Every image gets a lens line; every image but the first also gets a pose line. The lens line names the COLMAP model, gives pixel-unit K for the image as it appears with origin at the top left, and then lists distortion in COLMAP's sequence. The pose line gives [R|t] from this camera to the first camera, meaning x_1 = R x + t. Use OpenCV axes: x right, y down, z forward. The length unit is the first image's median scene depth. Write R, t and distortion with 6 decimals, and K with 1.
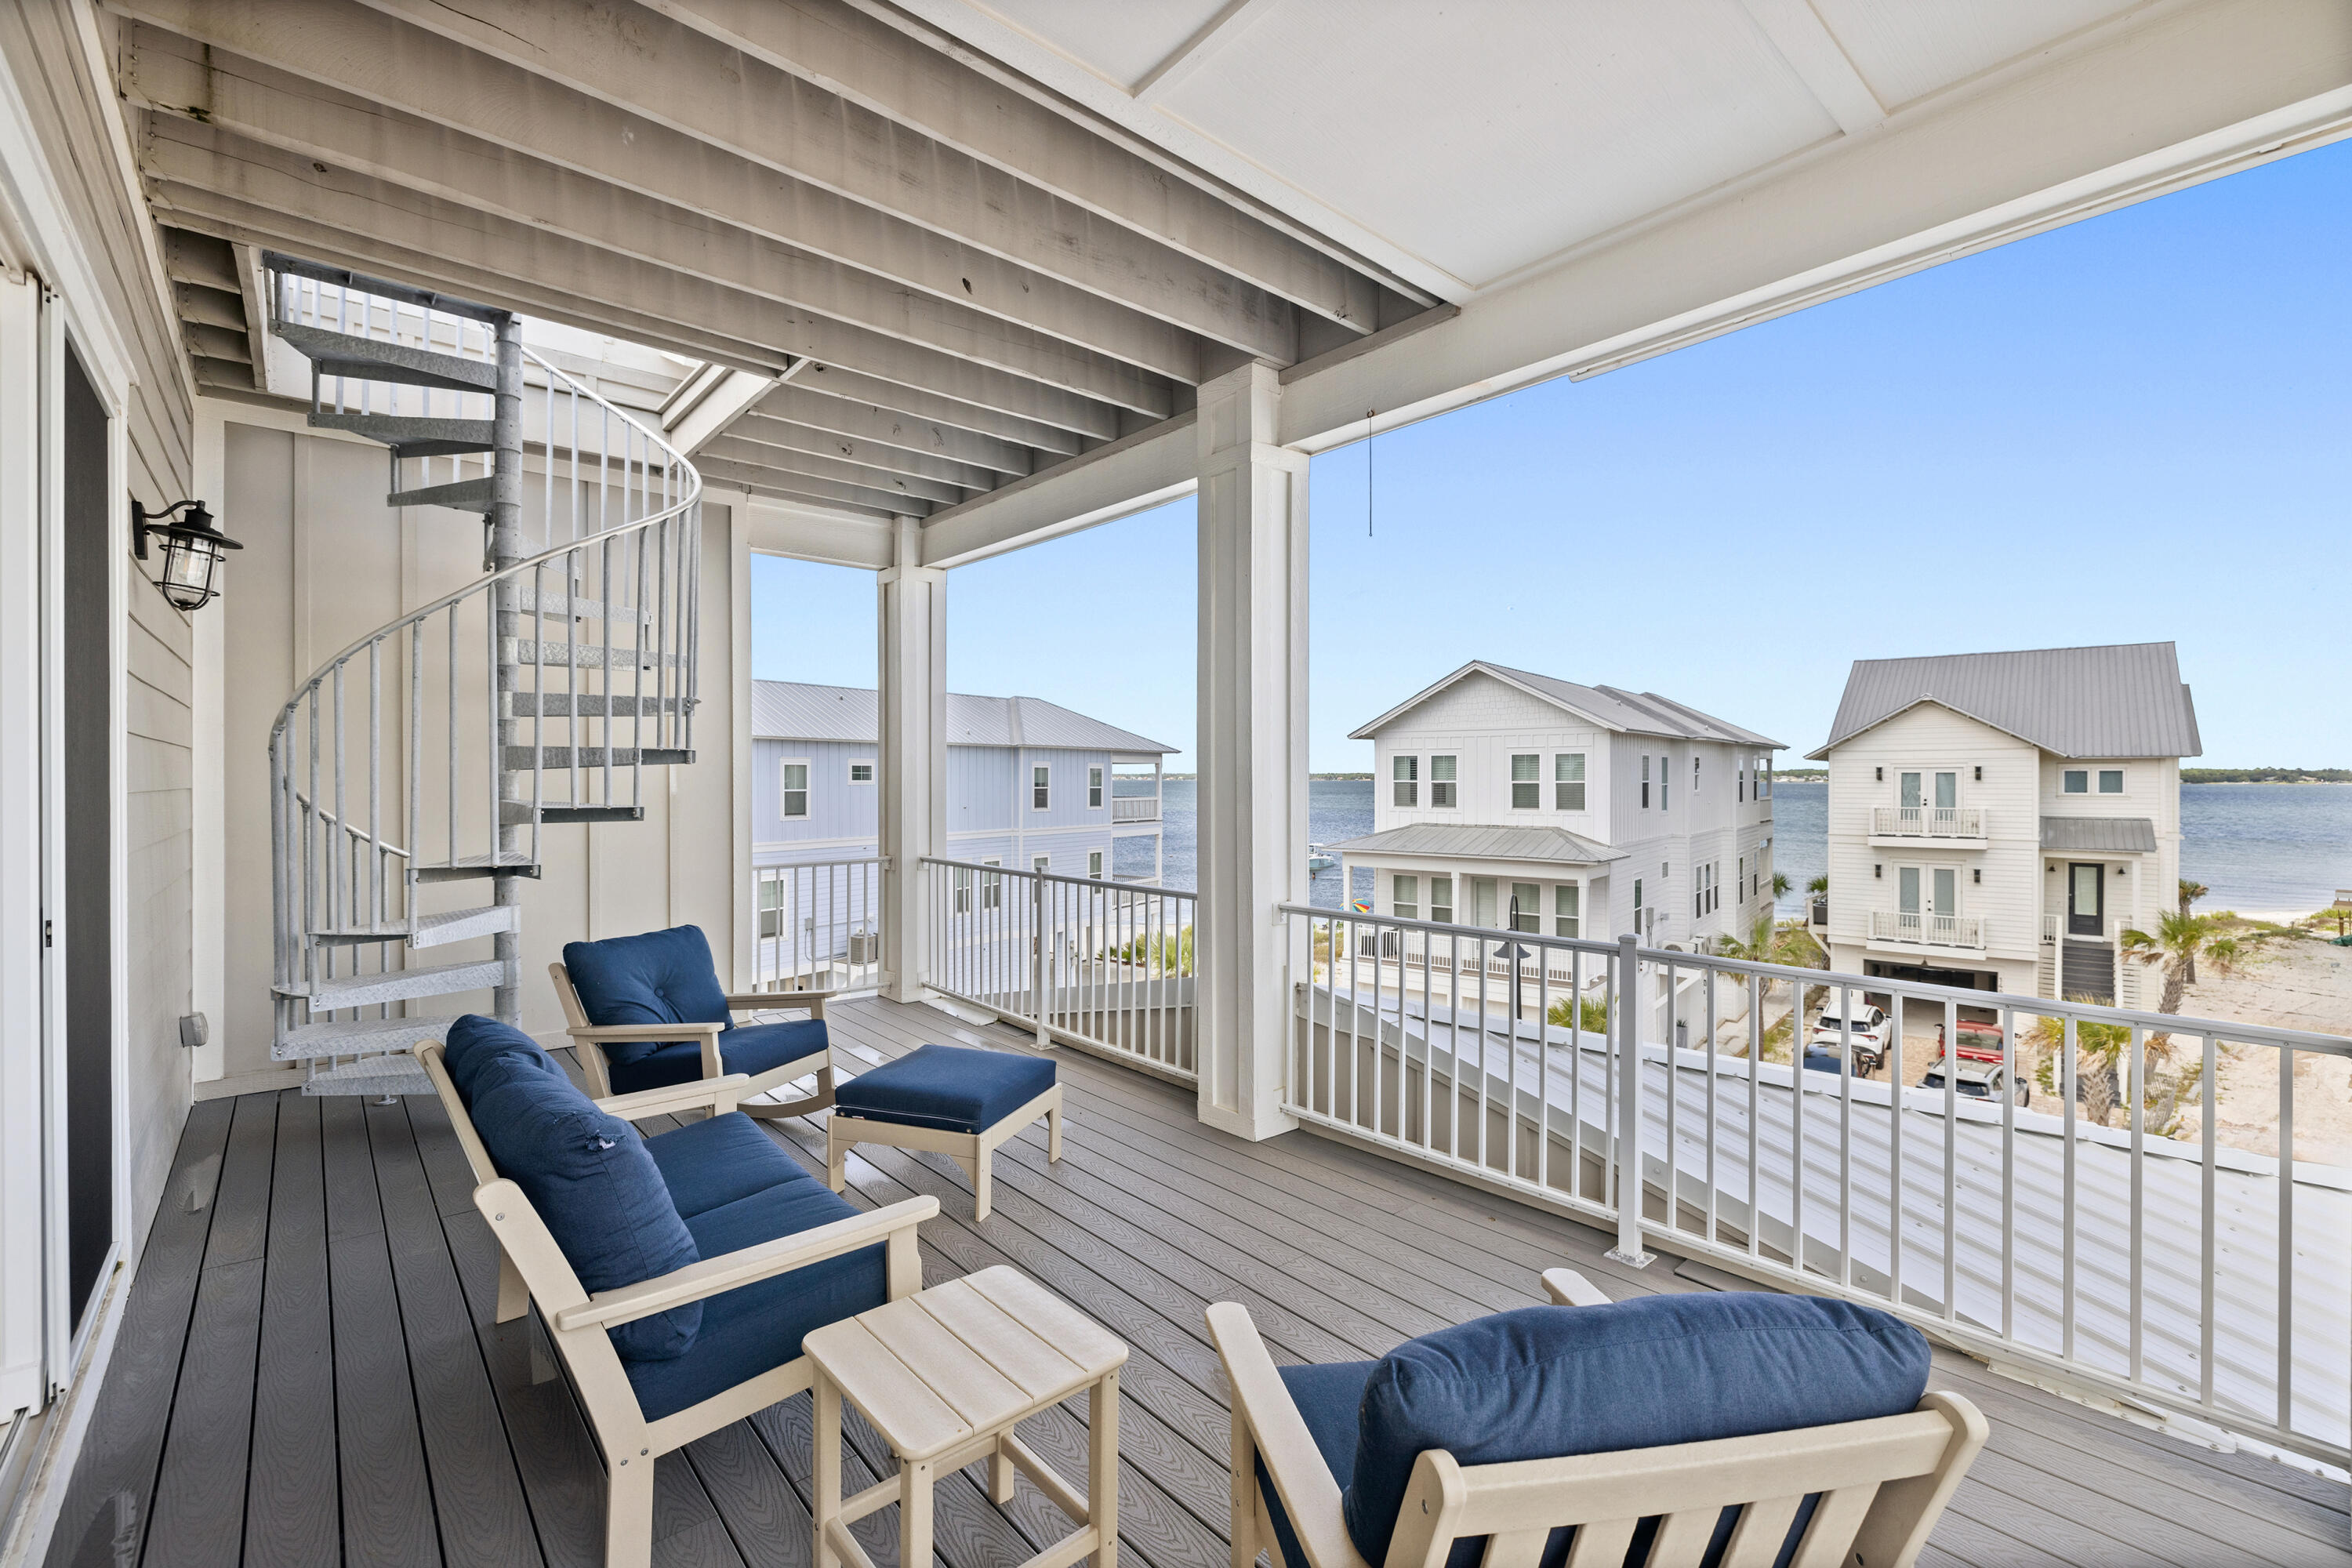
lens RADIAL K [[1015.2, 0, 1211.2], [0, 1015.2, 776.0], [0, 0, 1]] dist [0.000442, -0.000130]
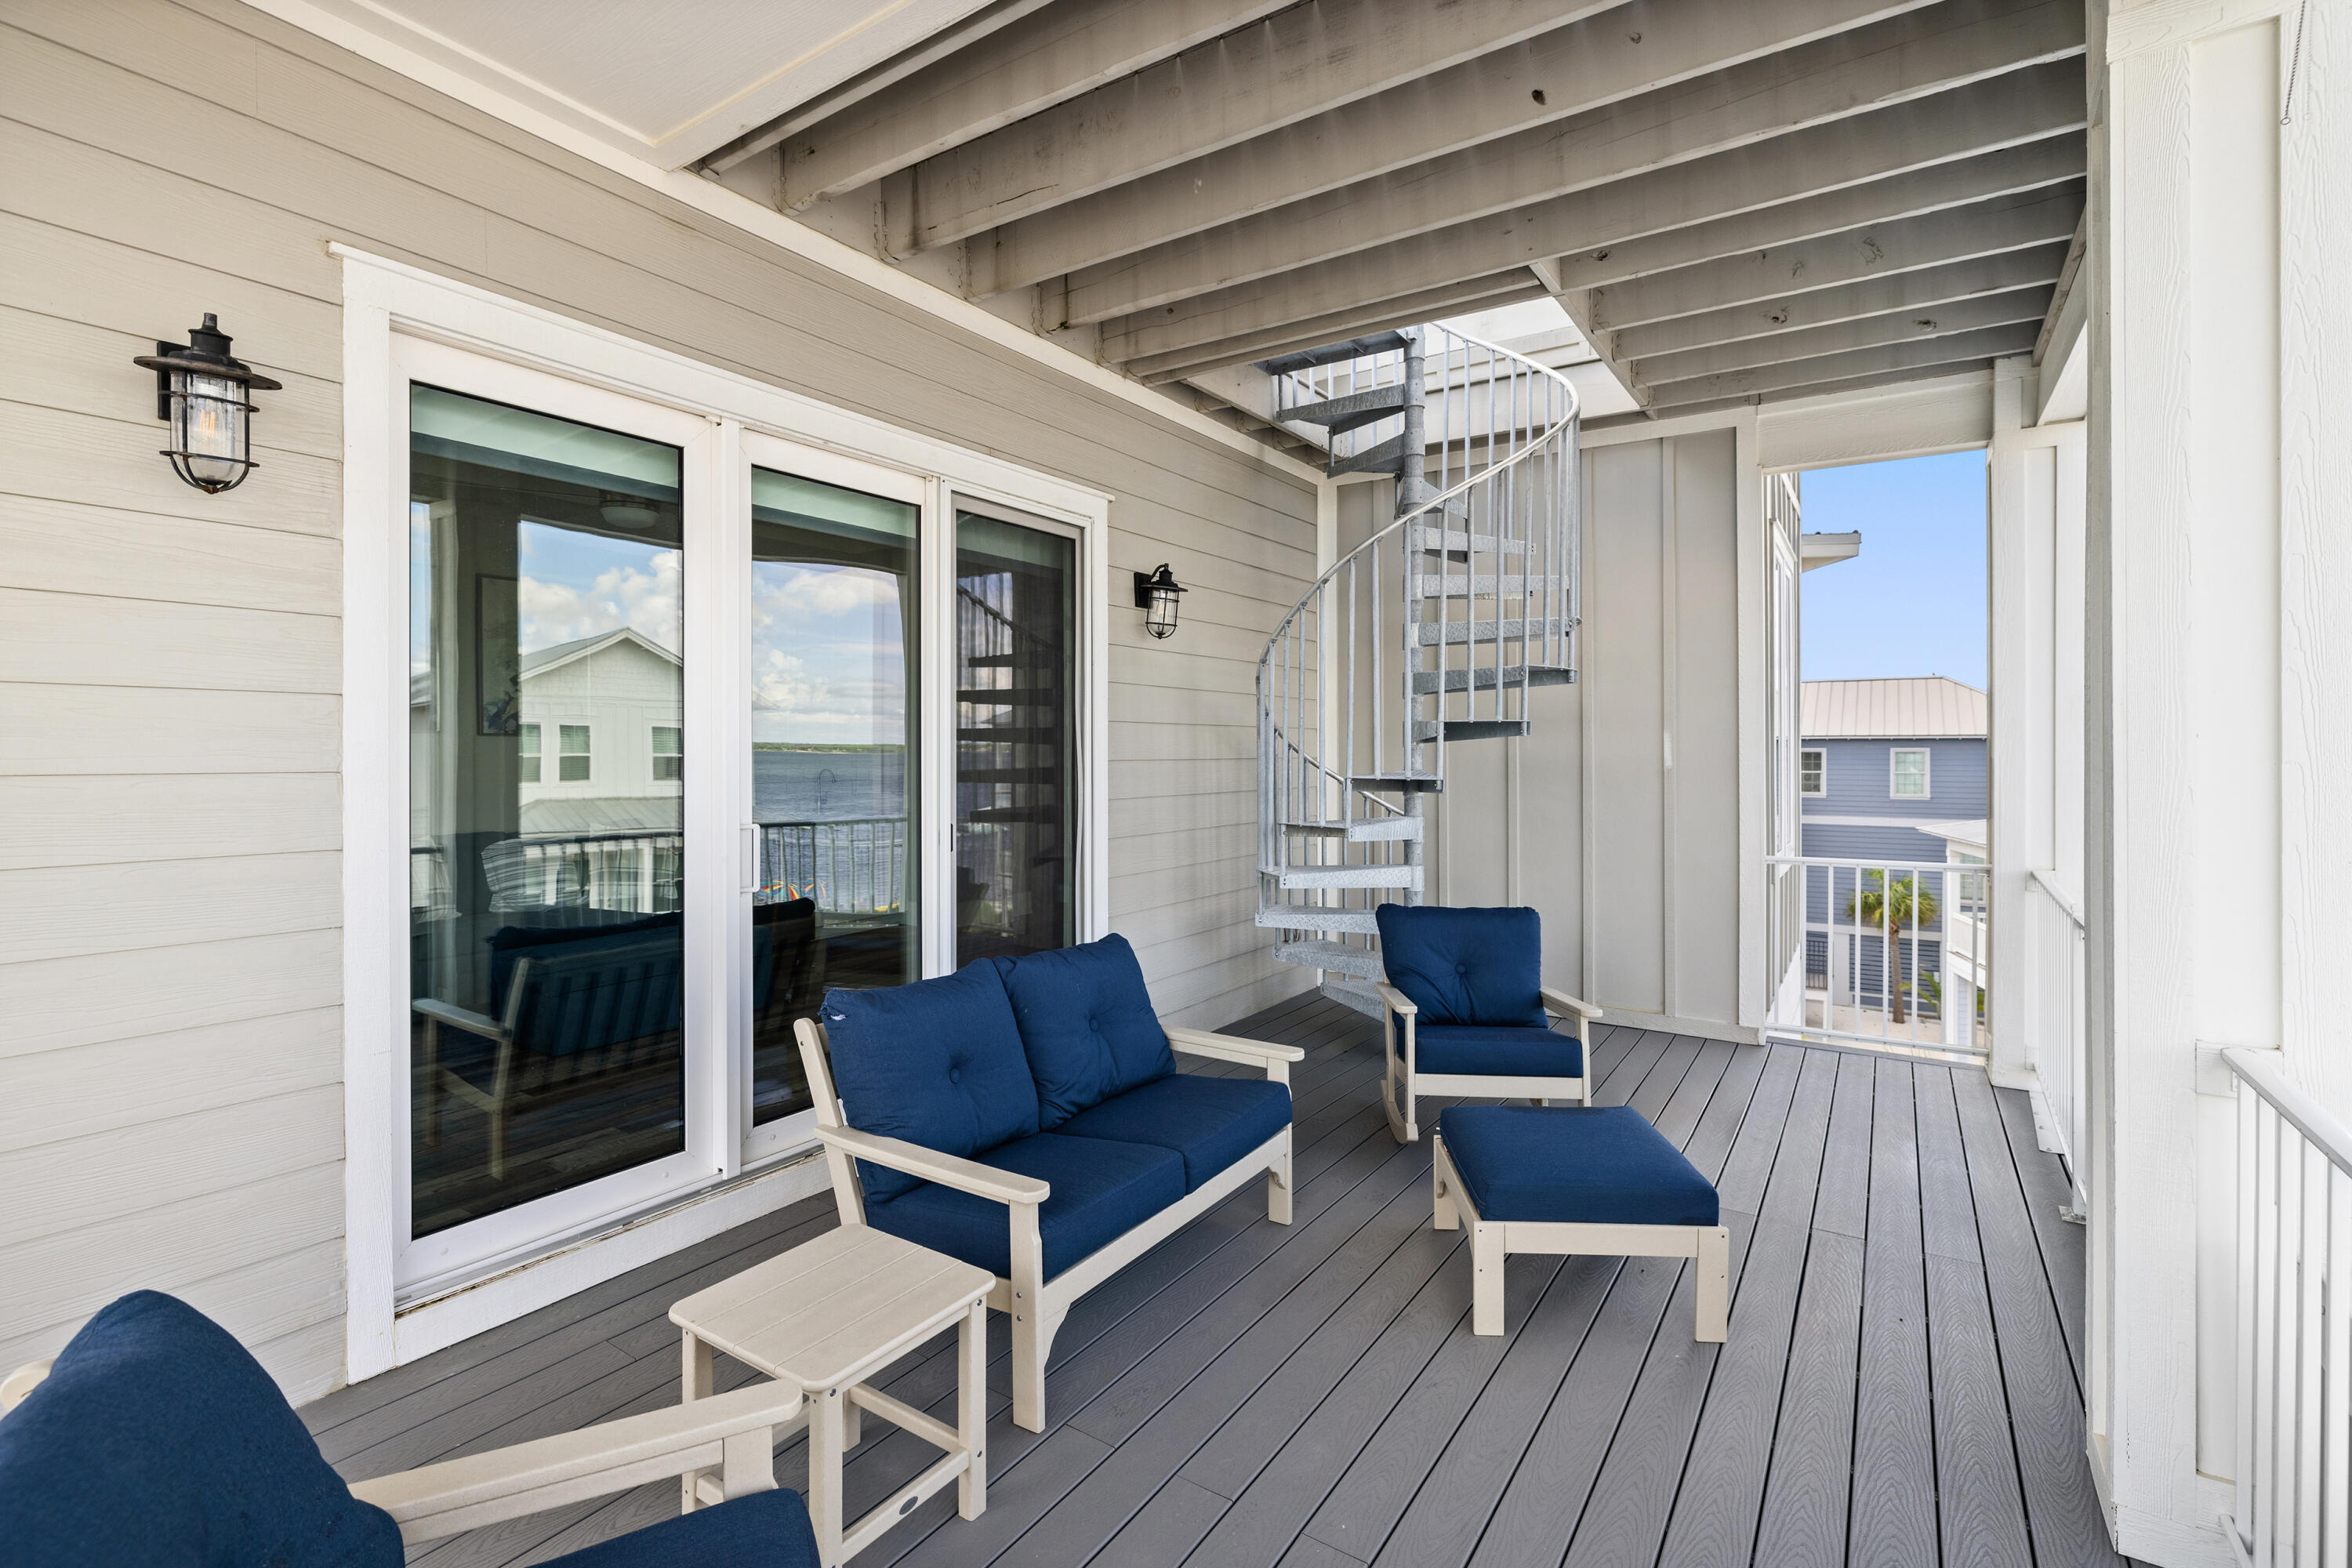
lens RADIAL K [[1080.0, 0, 1163.5], [0, 1080.0, 751.5], [0, 0, 1]] dist [0.003980, 0.000222]
pose [[0.237671, 0.006468, -0.971324, 0.396759], [-0.000134, 0.999978, 0.006626, -0.005106], [0.971346, -0.001445, 0.237667, 0.455971]]
